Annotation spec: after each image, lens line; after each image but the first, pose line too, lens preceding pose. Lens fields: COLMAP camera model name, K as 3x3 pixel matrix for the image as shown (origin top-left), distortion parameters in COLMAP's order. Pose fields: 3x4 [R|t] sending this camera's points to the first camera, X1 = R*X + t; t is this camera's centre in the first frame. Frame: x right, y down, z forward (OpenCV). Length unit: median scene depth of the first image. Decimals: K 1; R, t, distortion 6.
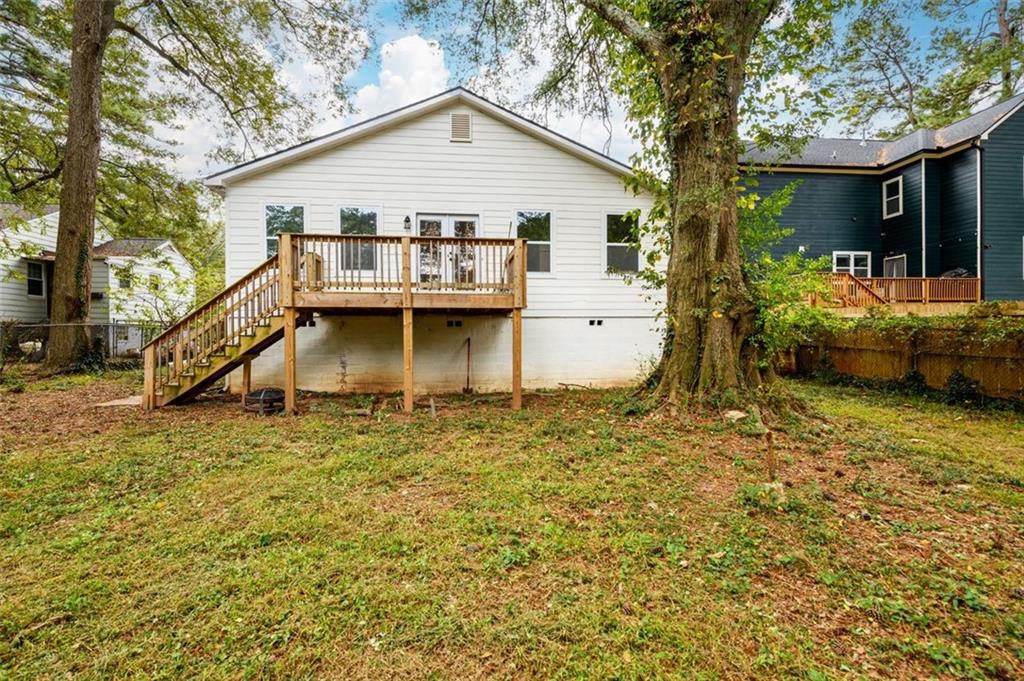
lens RADIAL K [[488.6, 0, 512.0], [0, 488.6, 340.5], [0, 0, 1]] dist [0.001502, -0.000042]
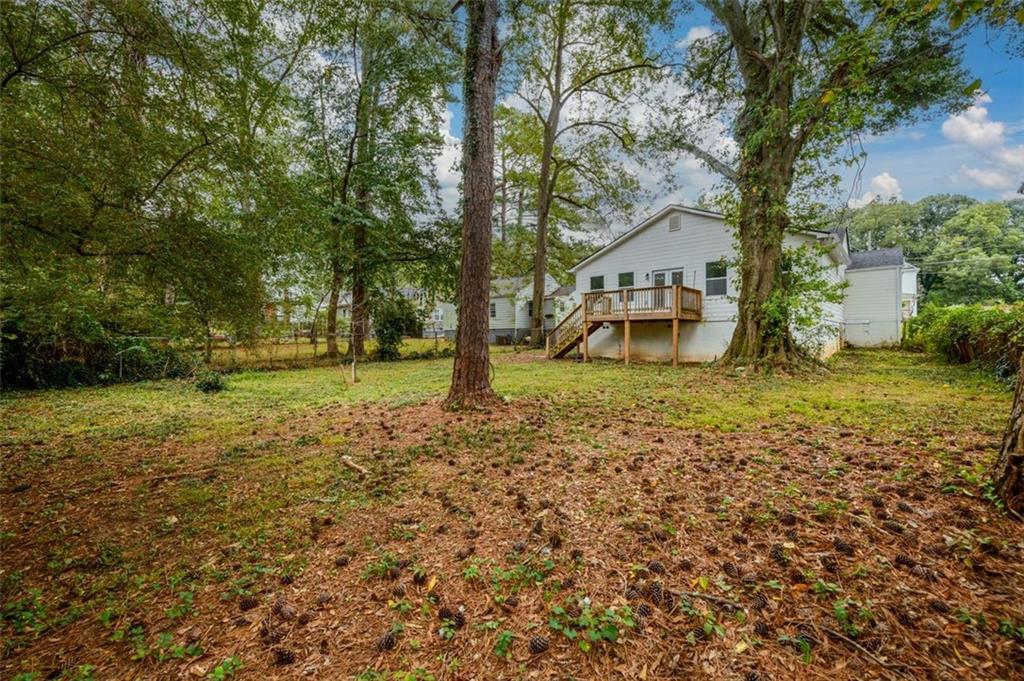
lens RADIAL K [[411.7, 0, 509.4], [0, 411.7, 340.2], [0, 0, 1]] dist [0.001997, -0.000187]
pose [[0.647763, 0.007469, -0.761805, 0.706214], [-0.007277, 0.999967, 0.003617, 0.020424], [0.761807, 0.003201, 0.647796, -0.533152]]
